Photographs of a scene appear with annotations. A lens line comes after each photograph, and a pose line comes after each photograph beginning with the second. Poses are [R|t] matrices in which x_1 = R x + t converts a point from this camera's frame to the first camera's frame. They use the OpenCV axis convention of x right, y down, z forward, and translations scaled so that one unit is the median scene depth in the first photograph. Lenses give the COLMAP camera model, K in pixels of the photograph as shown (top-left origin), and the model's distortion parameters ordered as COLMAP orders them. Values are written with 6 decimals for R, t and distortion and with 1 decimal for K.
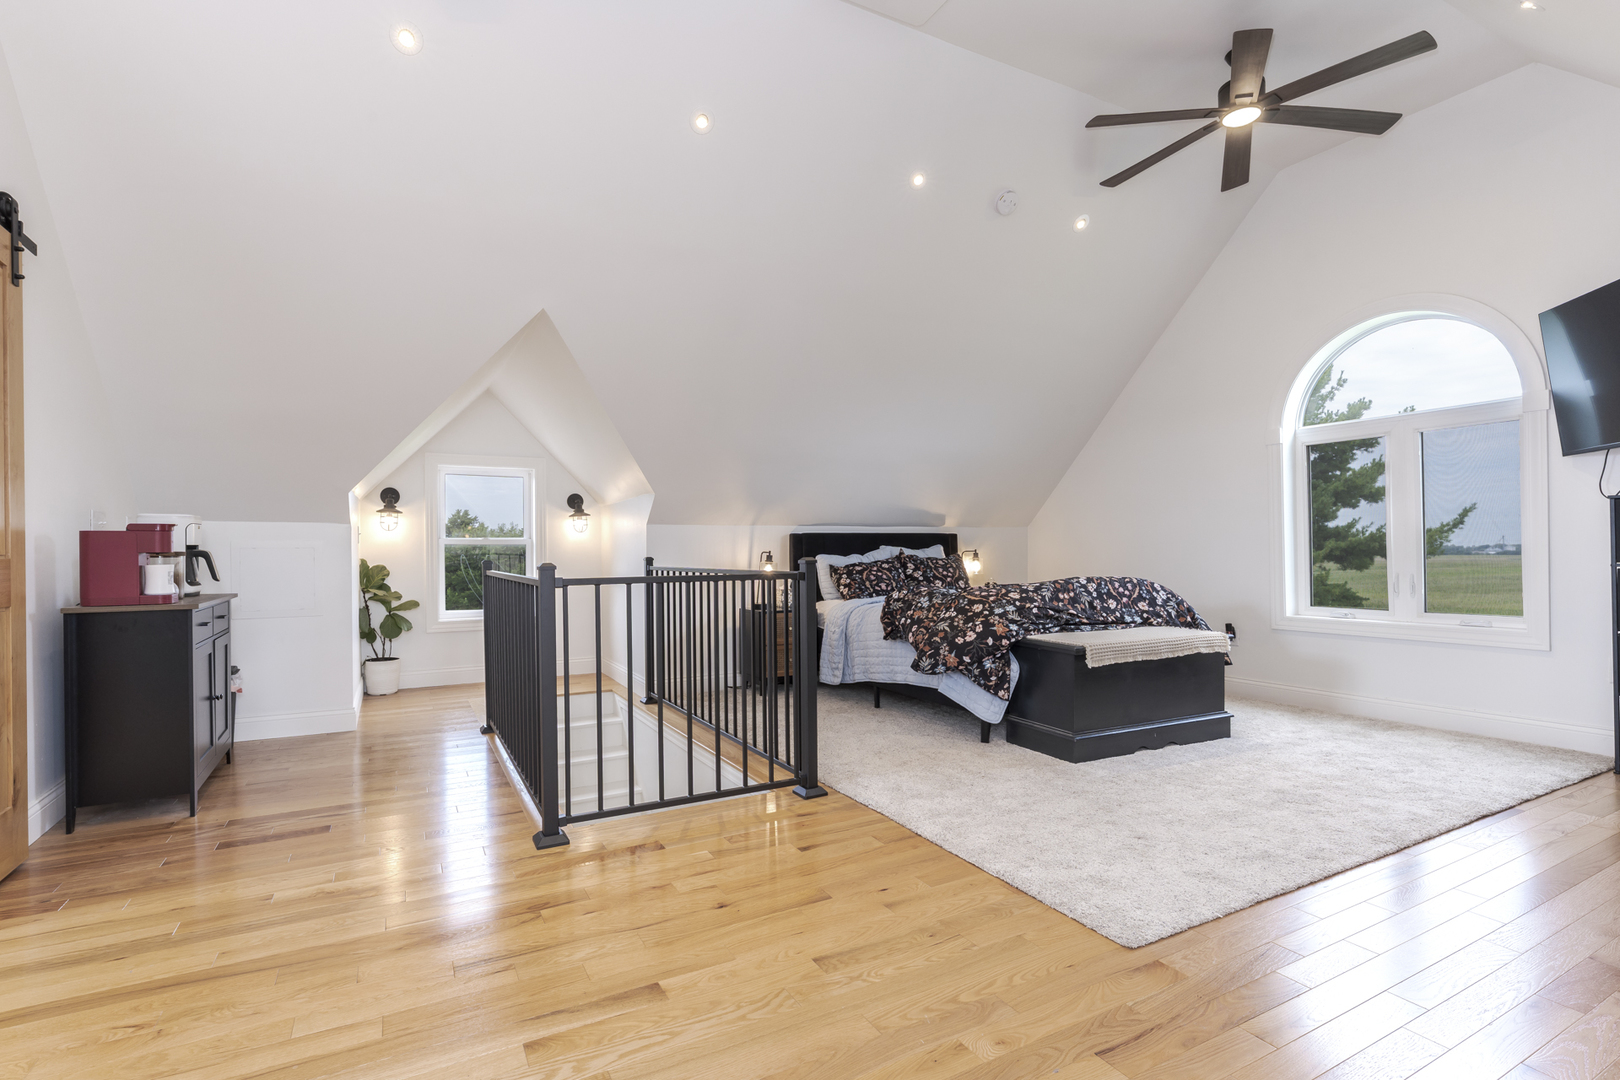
lens RADIAL K [[753.4, 0, 808.6], [0, 753.4, 542.3], [0, 0, 1]] dist [-0.001578, -0.000186]
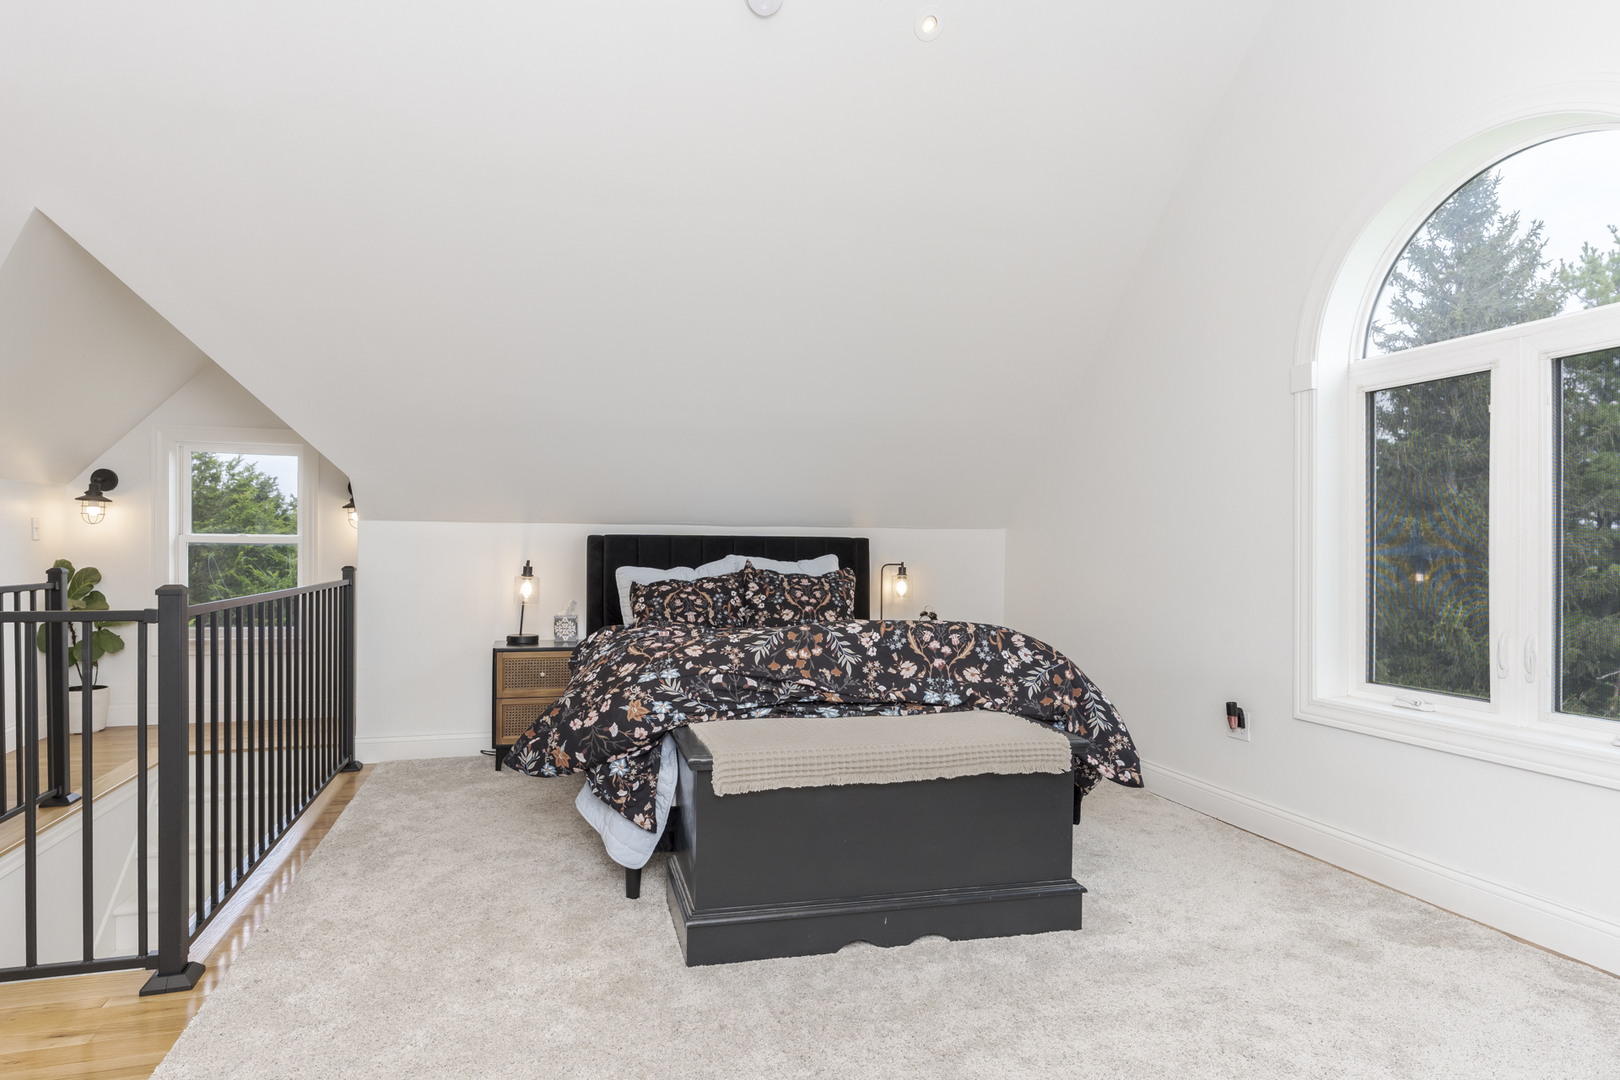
lens RADIAL K [[897.5, 0, 797.9], [0, 897.5, 551.3], [0, 0, 1]] dist [-0.000973, 0.001005]
pose [[0.977014, 0.019699, -0.212261, 0.468308], [-0.016516, 0.999723, 0.016756, -0.019158], [0.212532, -0.012865, 0.977069, 0.311670]]
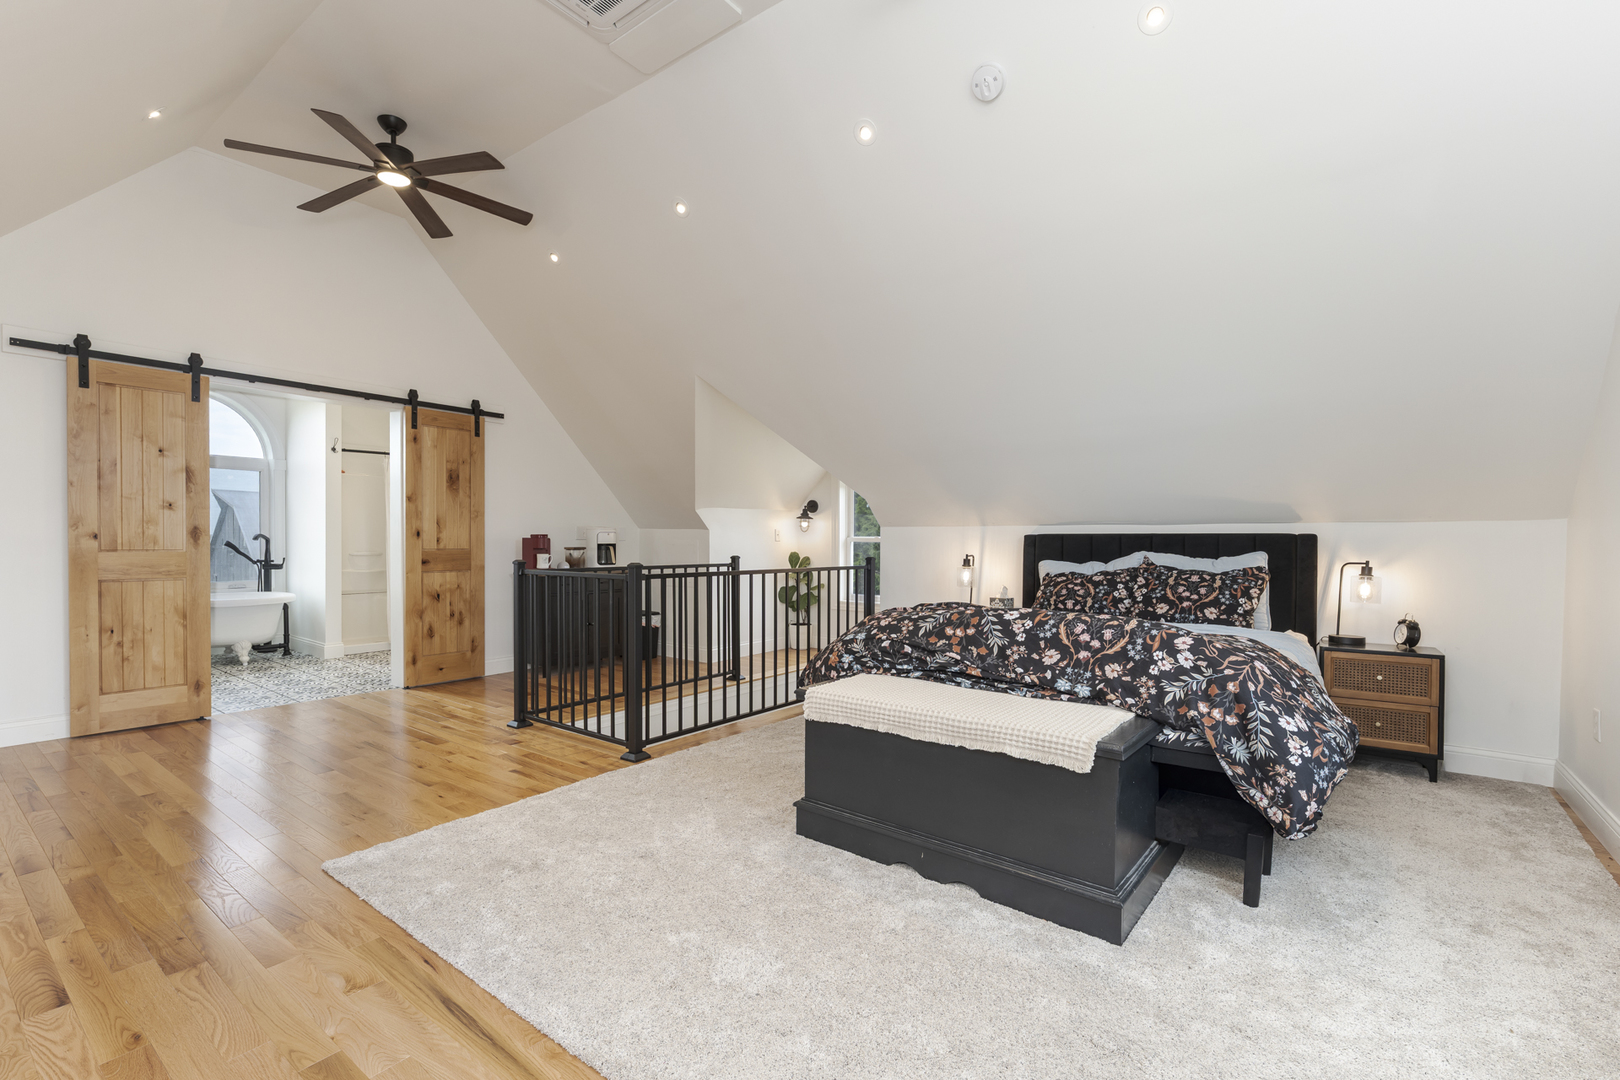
lens RADIAL K [[733.2, 0, 797.5], [0, 733.2, 546.9], [0, 0, 1]] dist [-0.010365, 0.002080]
pose [[0.406149, 0.019848, -0.913591, 0.873984], [0.000849, 0.999755, 0.022098, -0.022714], [0.913807, -0.009751, 0.406033, 0.568408]]
